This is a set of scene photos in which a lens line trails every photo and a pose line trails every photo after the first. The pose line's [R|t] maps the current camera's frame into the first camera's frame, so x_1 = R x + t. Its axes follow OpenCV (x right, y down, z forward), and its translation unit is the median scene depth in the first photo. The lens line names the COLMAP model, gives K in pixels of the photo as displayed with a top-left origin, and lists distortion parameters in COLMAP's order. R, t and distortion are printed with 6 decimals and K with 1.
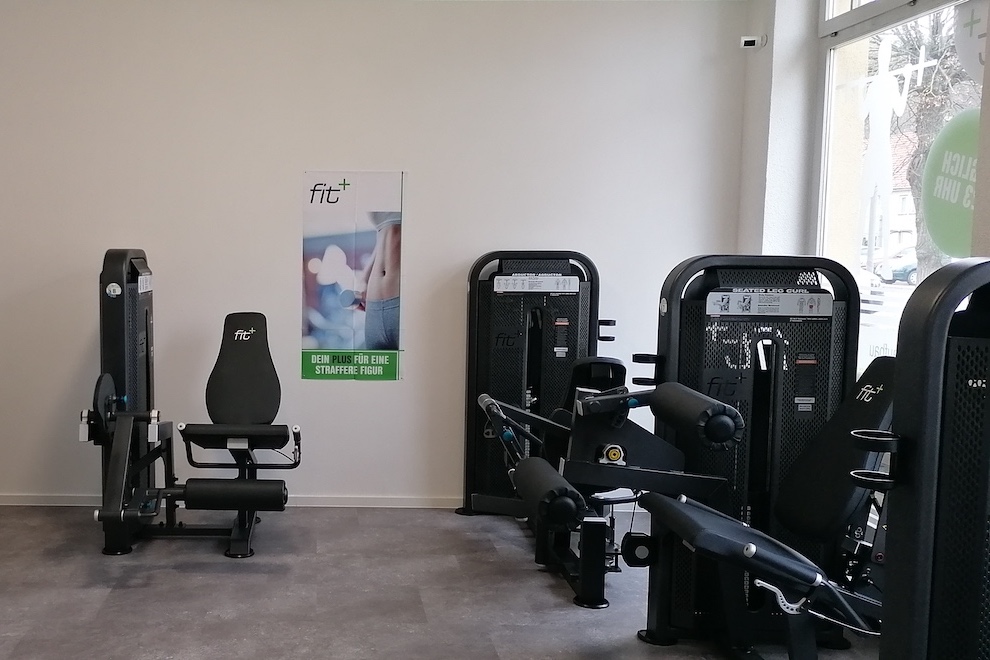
lens RADIAL K [[681.9, 0, 495.0], [0, 681.9, 330.0], [0, 0, 1]] dist [0.056914, -0.126997]
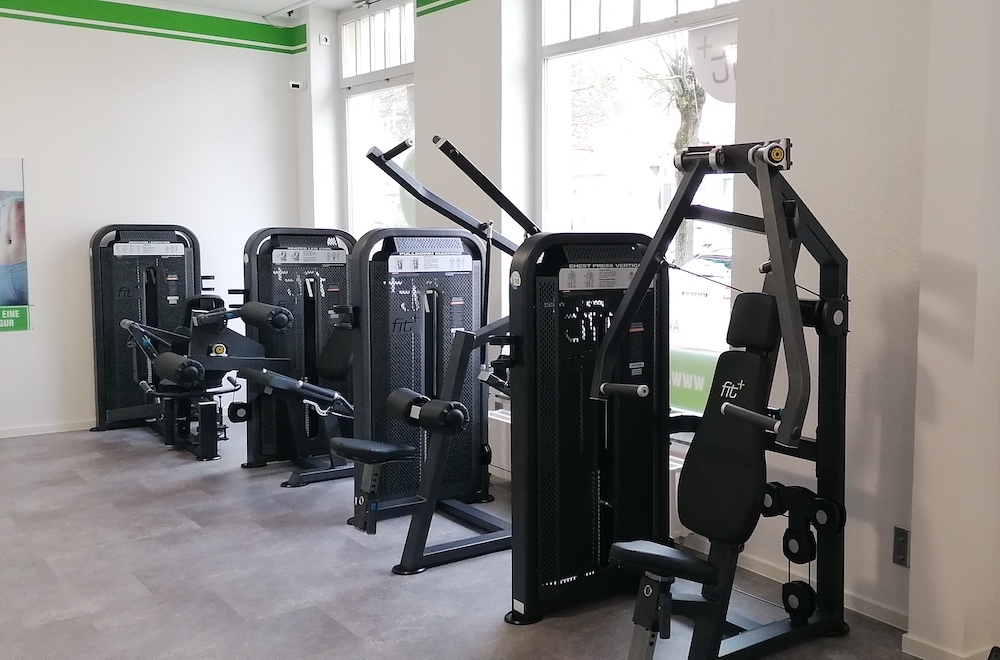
lens RADIAL K [[801.5, 0, 500.0], [0, 801.5, 330.0], [0, 0, 1]] dist [0.105596, -0.157698]
pose [[0.866575, -0.057332, 0.495744, -0.181913], [0.055841, 0.998280, 0.017839, 0.127061], [-0.495914, 0.012224, 0.868286, -0.910311]]
